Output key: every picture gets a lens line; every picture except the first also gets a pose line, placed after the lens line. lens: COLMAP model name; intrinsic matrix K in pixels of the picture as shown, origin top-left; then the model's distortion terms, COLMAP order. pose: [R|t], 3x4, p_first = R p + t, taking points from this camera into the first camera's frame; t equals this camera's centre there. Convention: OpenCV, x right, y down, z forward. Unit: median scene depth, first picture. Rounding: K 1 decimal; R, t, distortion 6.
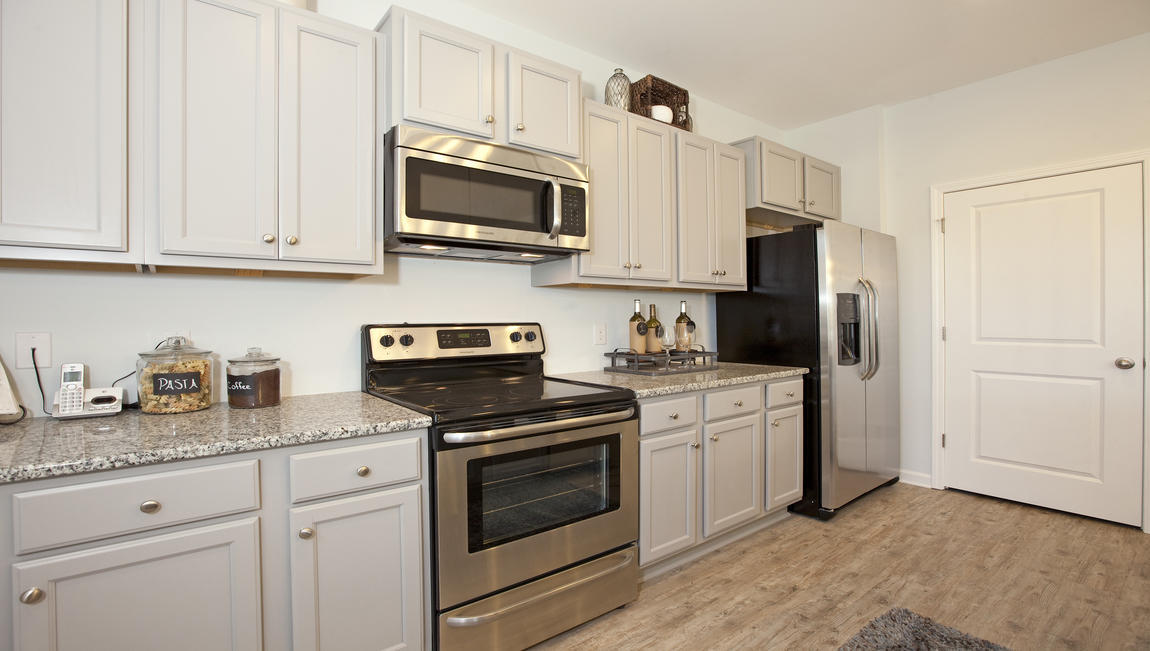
lens RADIAL K [[528.8, 0, 546.8], [0, 528.8, 322.2], [0, 0, 1]] dist [-0.029585, 0.003874]
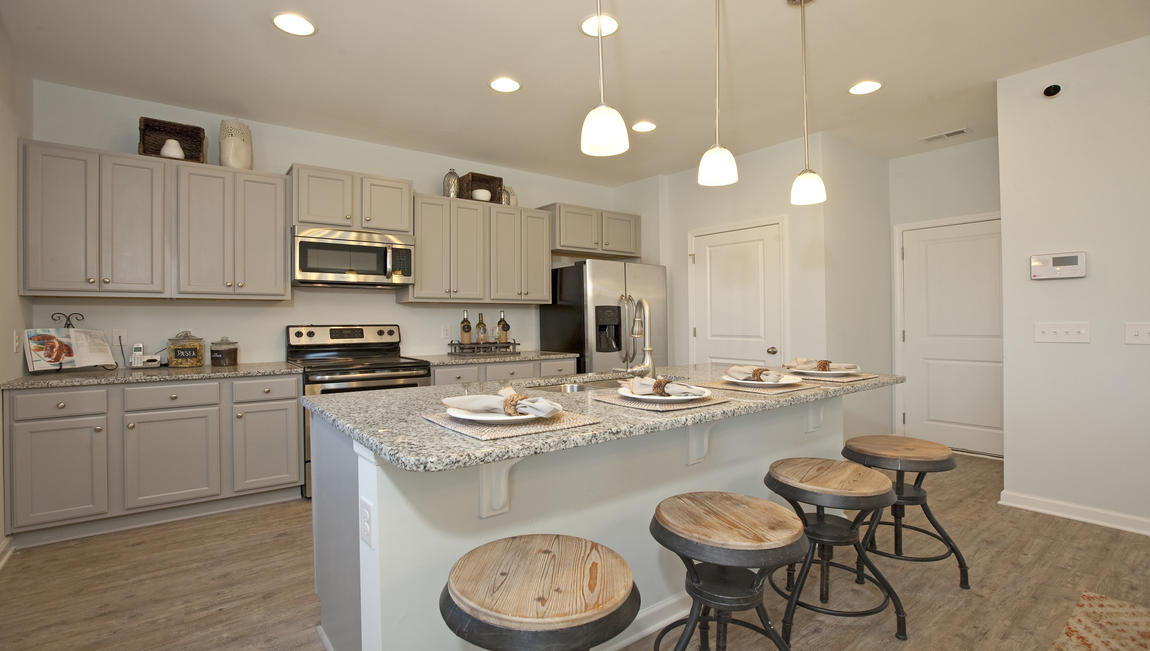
lens RADIAL K [[528.8, 0, 540.4], [0, 528.8, 322.4], [0, 0, 1]] dist [-0.029585, 0.003874]
pose [[0.999579, 0.000554, -0.029002, 0.584424], [-0.000665, 0.999992, -0.003831, 0.000553], [0.029000, 0.003849, 0.999572, -0.796341]]
